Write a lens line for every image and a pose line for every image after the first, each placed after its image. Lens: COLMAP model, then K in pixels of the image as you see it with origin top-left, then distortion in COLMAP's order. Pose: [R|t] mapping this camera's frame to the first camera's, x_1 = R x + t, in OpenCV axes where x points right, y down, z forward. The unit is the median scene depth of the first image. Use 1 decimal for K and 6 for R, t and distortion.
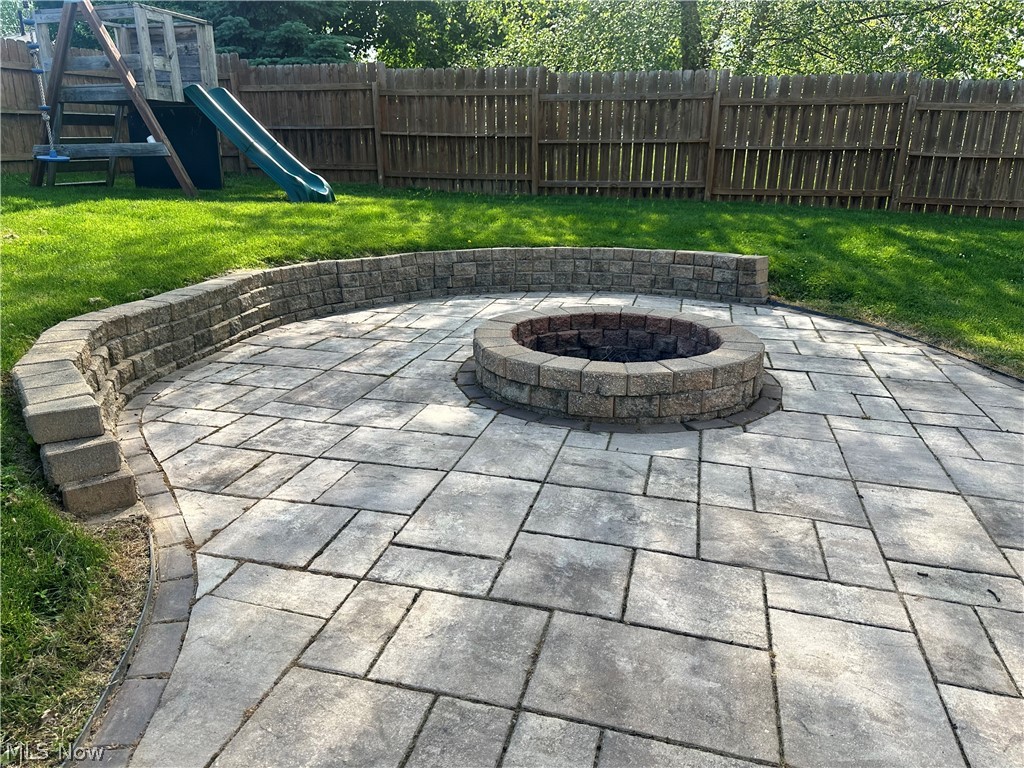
lens RADIAL K [[726.0, 0, 512.0], [0, 726.0, 384.0], [0, 0, 1]] dist [0.005957, -0.001794]
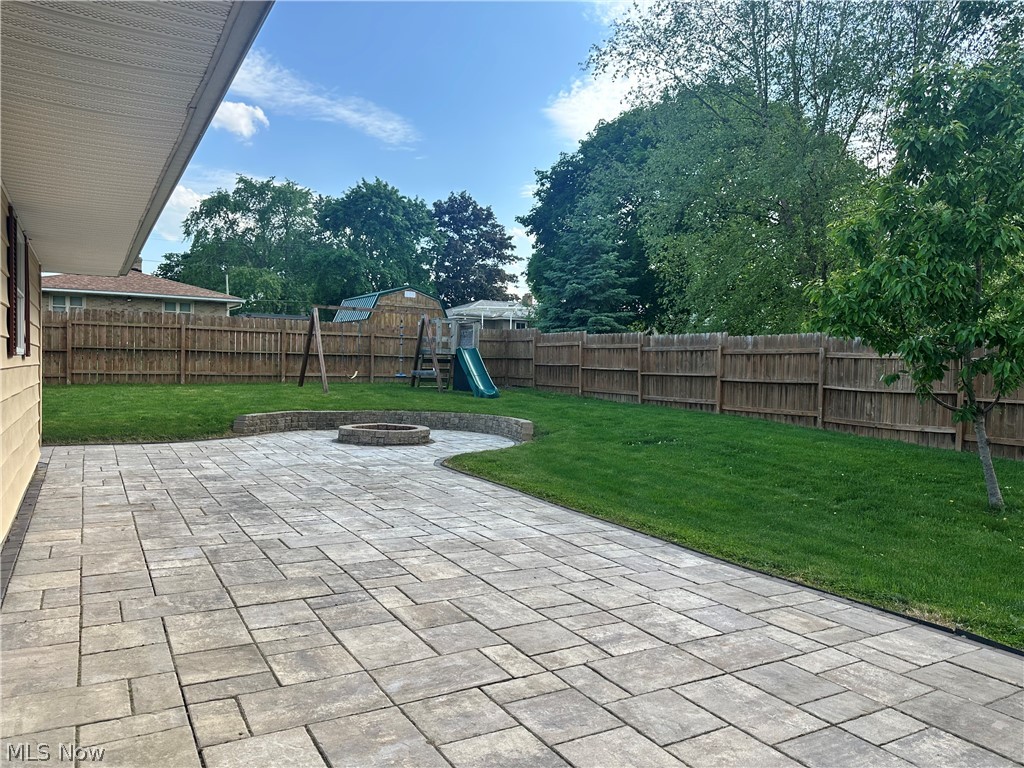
lens RADIAL K [[726.6, 0, 496.9], [0, 726.6, 383.2], [0, 0, 1]] dist [0.003326, 0.002943]
pose [[0.691428, 0.028659, -0.721877, 1.079619], [-0.248540, 0.947657, -0.200434, 0.114549], [0.678347, 0.318001, 0.662360, -0.354668]]
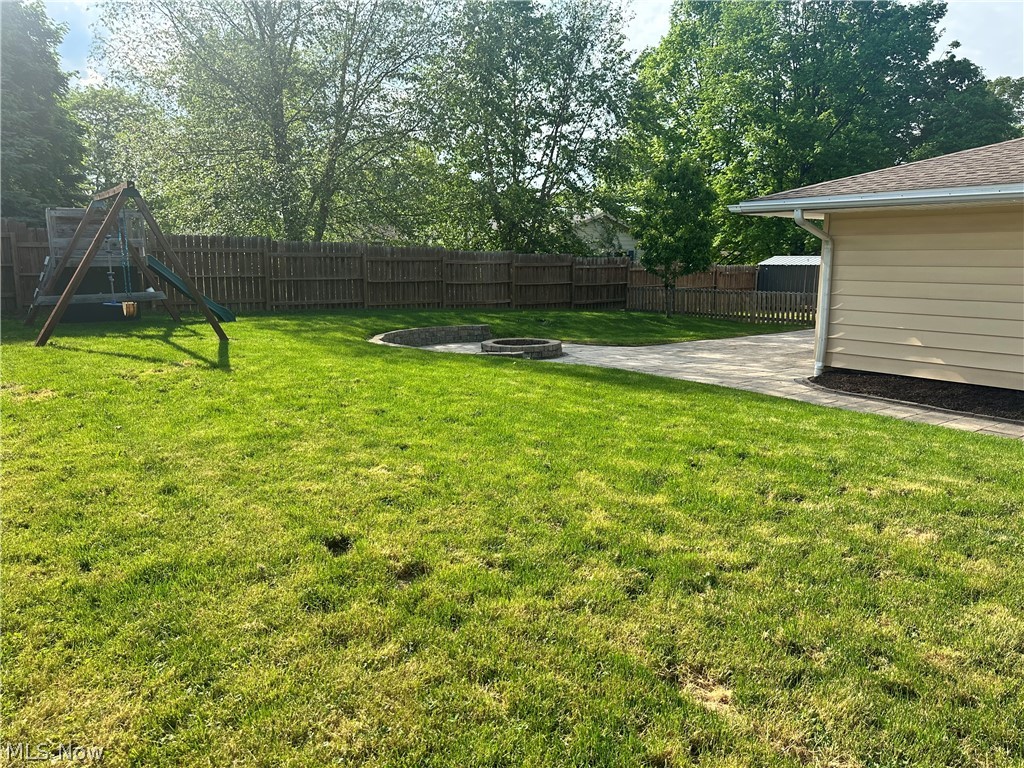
lens RADIAL K [[726.0, 0, 512.0], [0, 726.0, 384.0], [0, 0, 1]] dist [0.005957, -0.001794]
pose [[0.648866, -0.130821, 0.749572, -0.947830], [0.233990, 0.971680, -0.032968, 0.090145], [-0.724032, 0.196784, 0.661101, -0.492354]]
